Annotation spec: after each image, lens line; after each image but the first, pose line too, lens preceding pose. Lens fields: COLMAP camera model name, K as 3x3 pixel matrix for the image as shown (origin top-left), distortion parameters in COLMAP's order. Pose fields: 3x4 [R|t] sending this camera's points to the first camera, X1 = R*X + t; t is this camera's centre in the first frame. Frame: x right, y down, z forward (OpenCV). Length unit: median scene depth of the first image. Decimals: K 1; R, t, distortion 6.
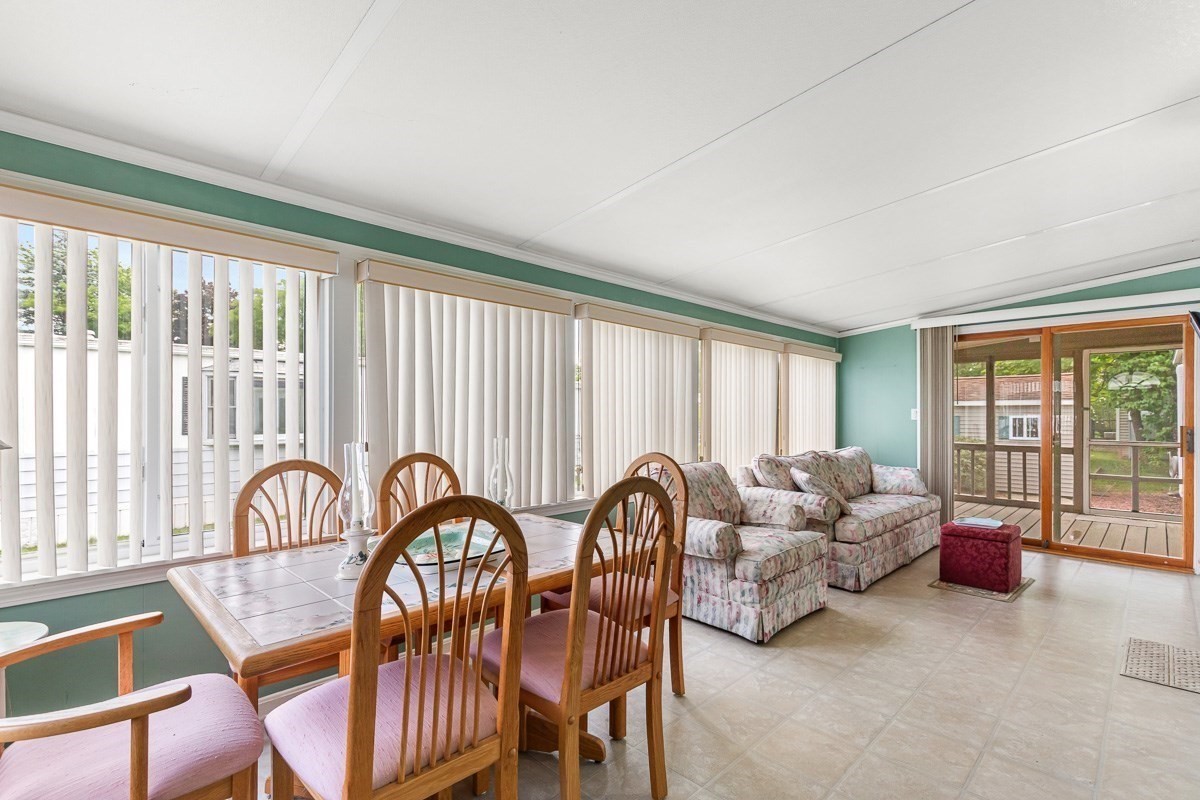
lens RADIAL K [[543.5, 0, 598.0], [0, 543.5, 417.0], [0, 0, 1]] dist [0.004476, -0.000521]
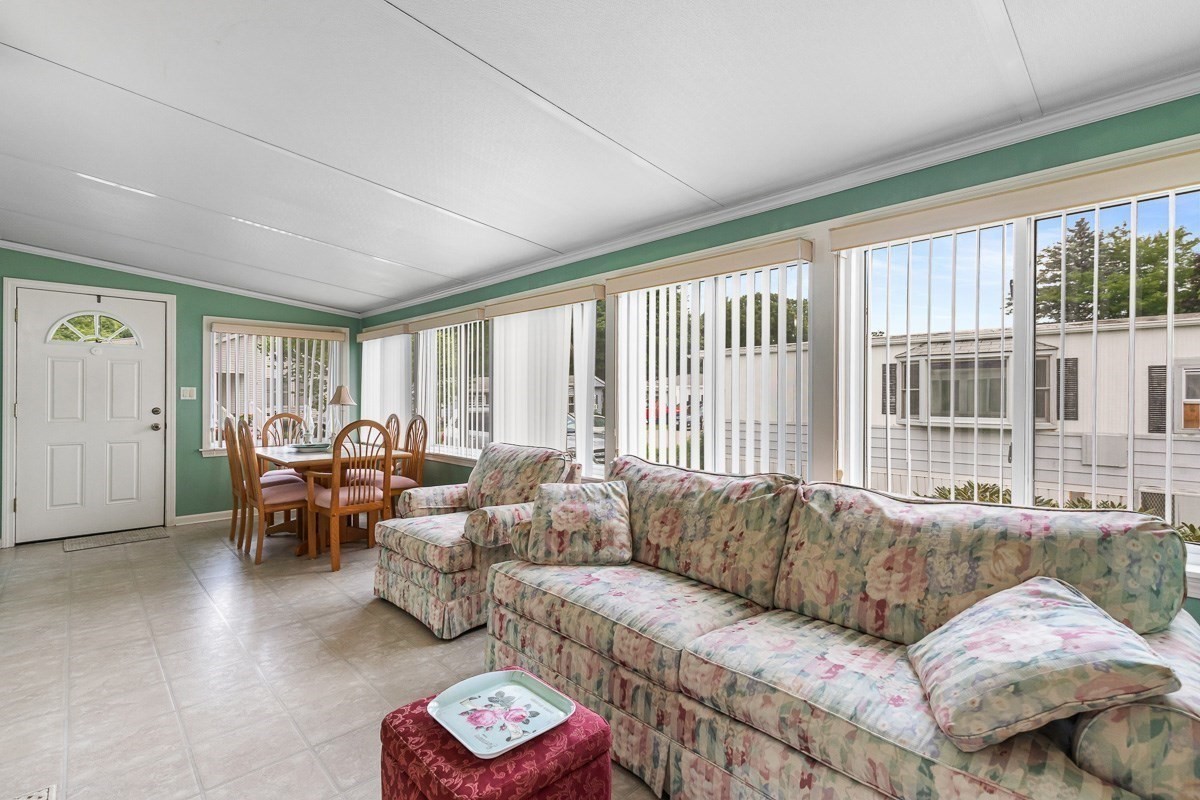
lens RADIAL K [[547.4, 0, 603.9], [0, 547.4, 388.9], [0, 0, 1]] dist [0.001760, -0.000094]
pose [[-0.006354, -0.017946, -0.999819, 1.321844], [-0.004402, 0.999830, -0.017919, 0.006685], [0.999970, 0.004287, -0.006432, 1.354871]]
